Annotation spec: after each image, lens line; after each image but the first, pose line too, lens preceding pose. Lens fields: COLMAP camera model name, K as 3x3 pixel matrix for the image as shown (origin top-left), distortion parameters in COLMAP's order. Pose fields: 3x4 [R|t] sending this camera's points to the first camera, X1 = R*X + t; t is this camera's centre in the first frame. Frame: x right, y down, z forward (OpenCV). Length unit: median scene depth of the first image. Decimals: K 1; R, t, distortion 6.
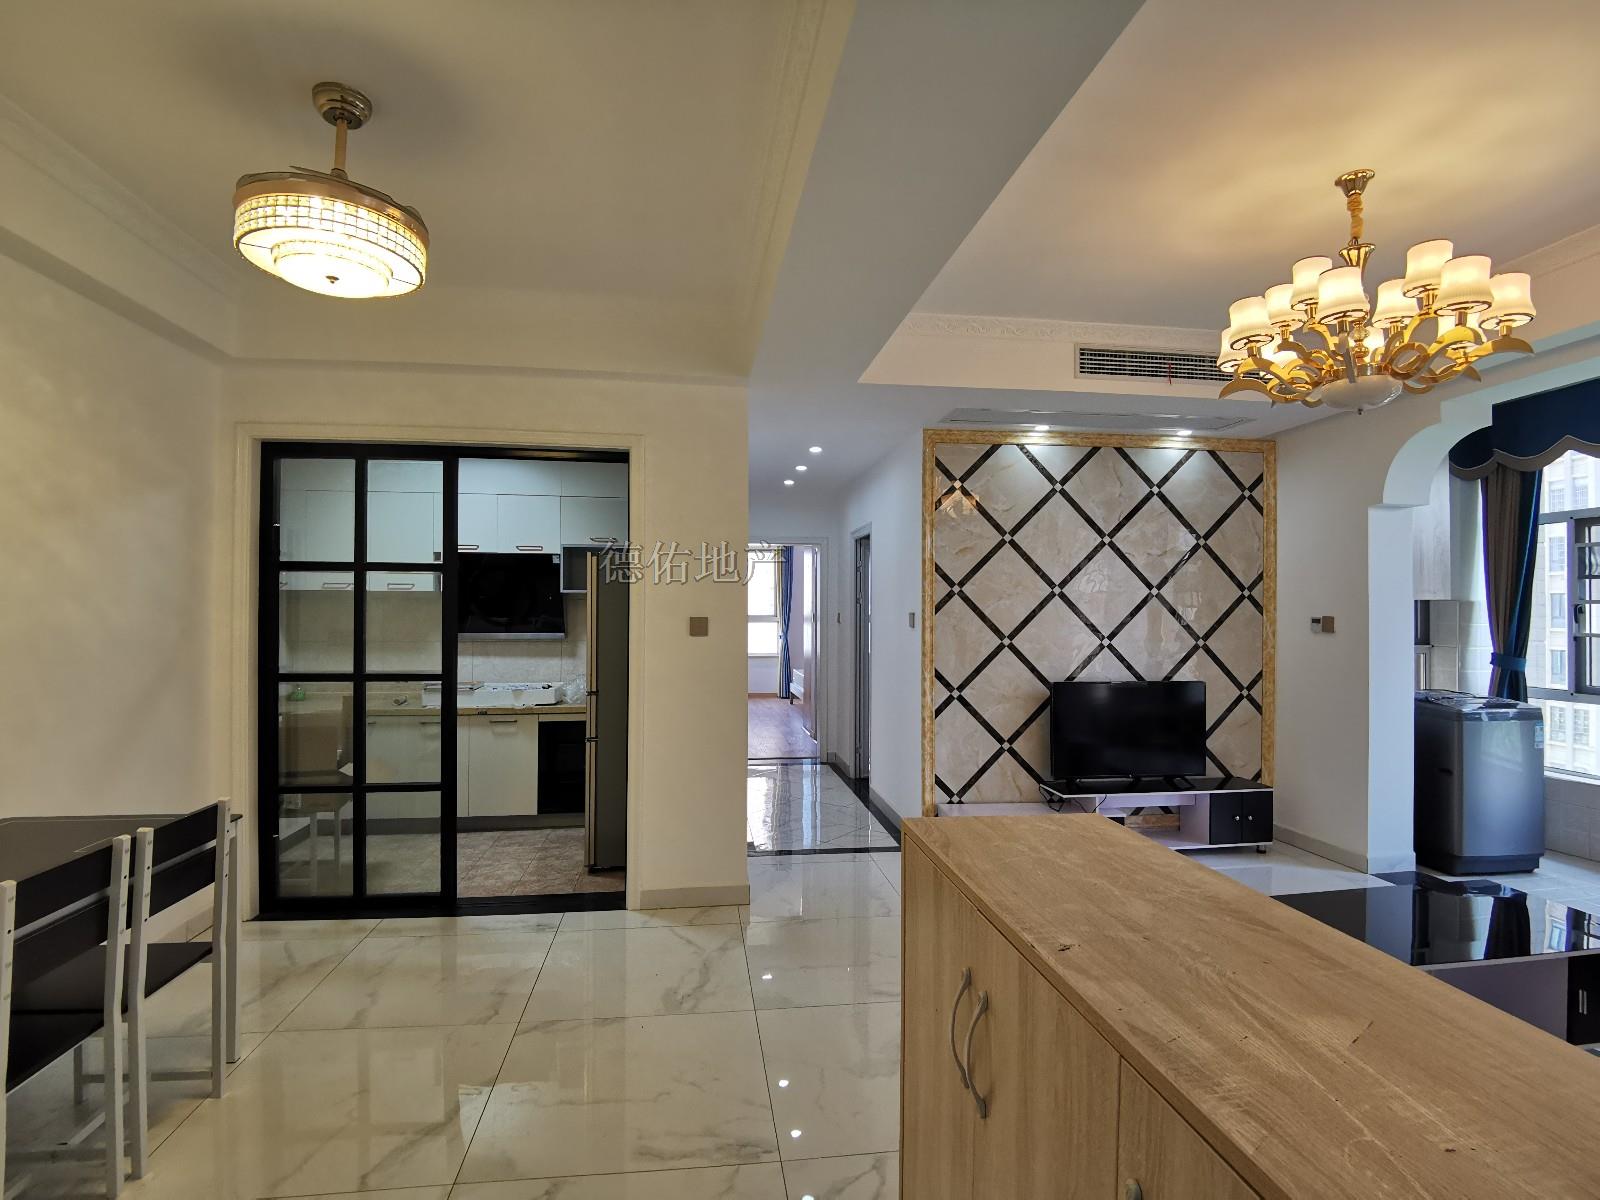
lens RADIAL K [[855.0, 0, 800.0], [0, 855.0, 600.0], [0, 0, 1]] dist [-0.002239, -0.000272]
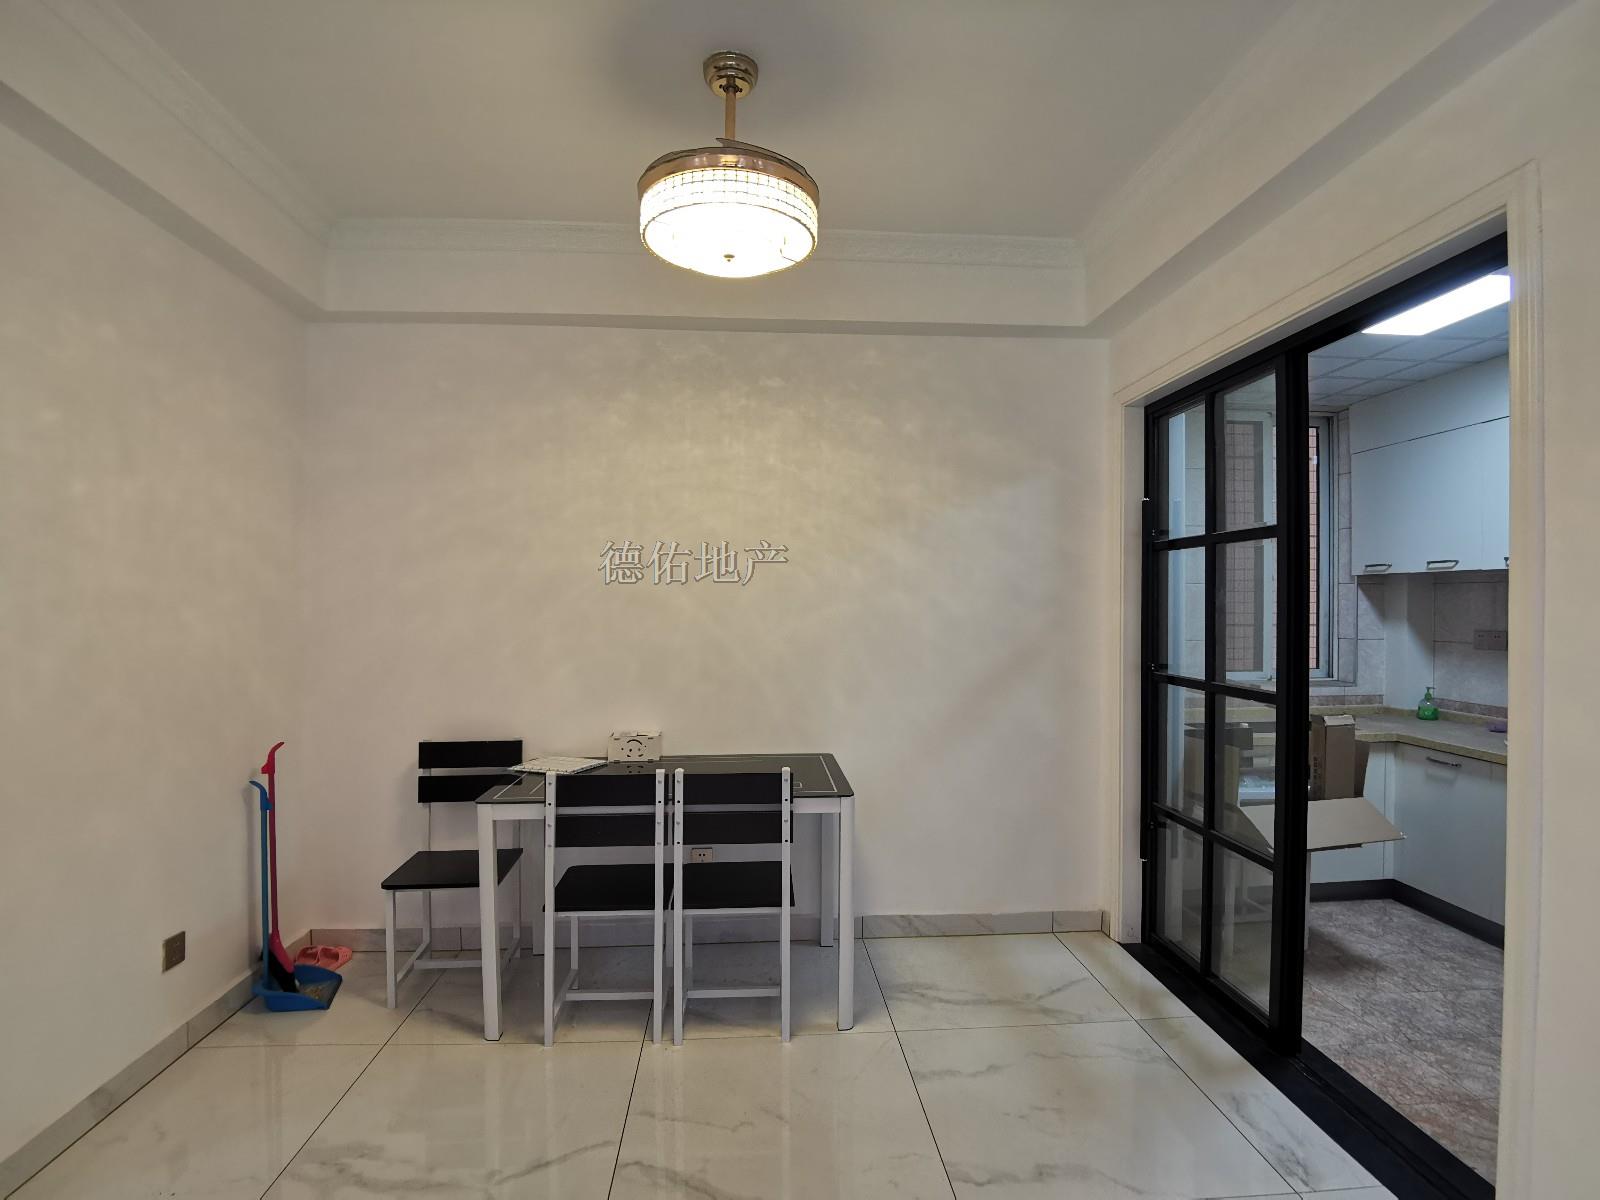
lens RADIAL K [[822.7, 0, 800.0], [0, 822.7, 600.0], [0, 0, 1]] dist [-0.001660, -0.001121]
pose [[-0.057706, -0.014199, -0.998233, 0.326498], [0.011923, 0.999818, -0.014911, 0.028997], [0.998262, -0.012762, -0.057526, 0.947570]]
